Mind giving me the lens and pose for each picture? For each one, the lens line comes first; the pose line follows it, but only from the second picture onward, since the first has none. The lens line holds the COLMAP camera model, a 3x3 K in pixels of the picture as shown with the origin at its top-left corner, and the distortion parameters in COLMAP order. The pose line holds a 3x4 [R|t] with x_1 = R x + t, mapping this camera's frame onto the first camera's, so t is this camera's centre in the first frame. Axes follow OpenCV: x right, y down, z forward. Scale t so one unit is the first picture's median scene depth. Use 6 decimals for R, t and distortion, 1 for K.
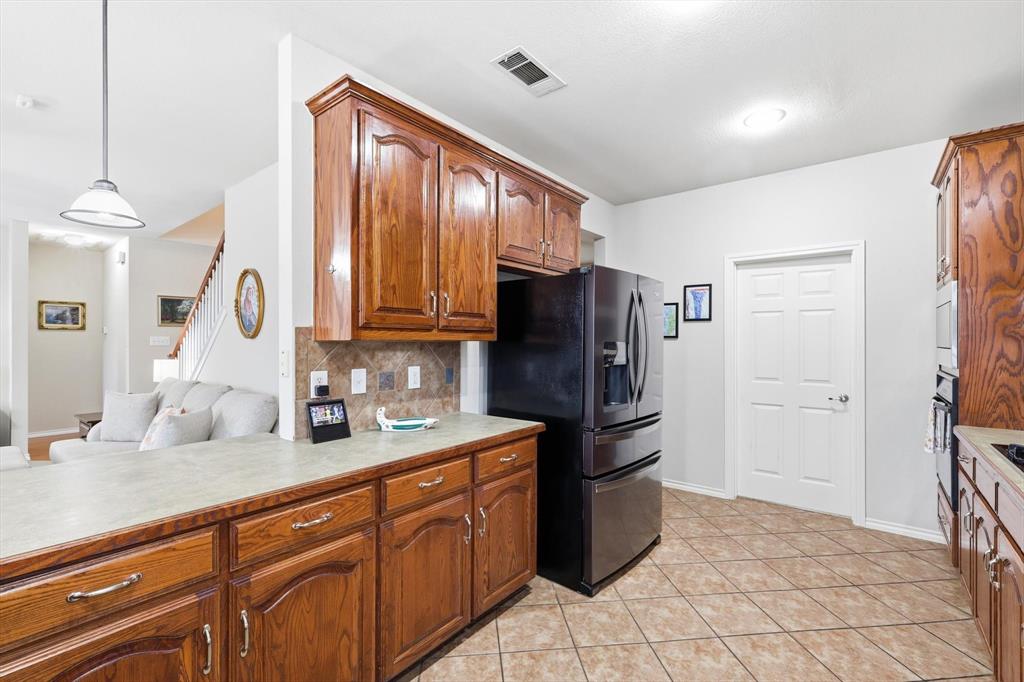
lens RADIAL K [[450.1, 0, 514.4], [0, 450.1, 339.1], [0, 0, 1]] dist [0.008006, -0.000312]
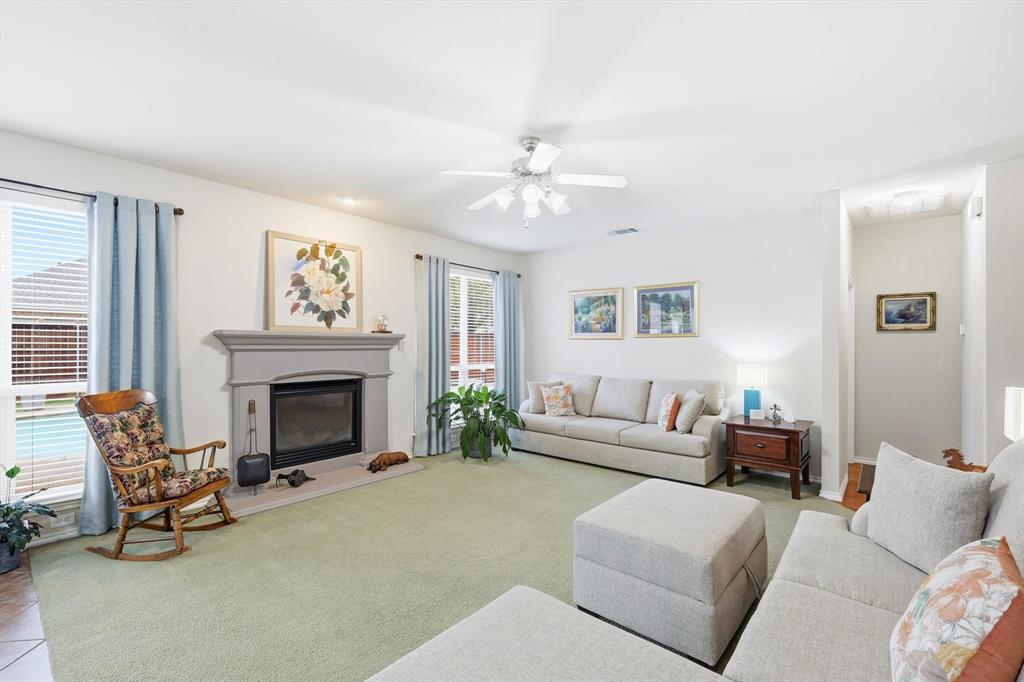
lens RADIAL K [[450.1, 0, 515.5], [0, 450.1, 343.3], [0, 0, 1]] dist [0.008006, -0.000312]
pose [[-0.013022, -0.001762, -0.999914, -0.238376], [-0.000141, 0.999998, -0.001760, 0.001437], [0.999915, 0.000118, -0.013022, 0.367096]]
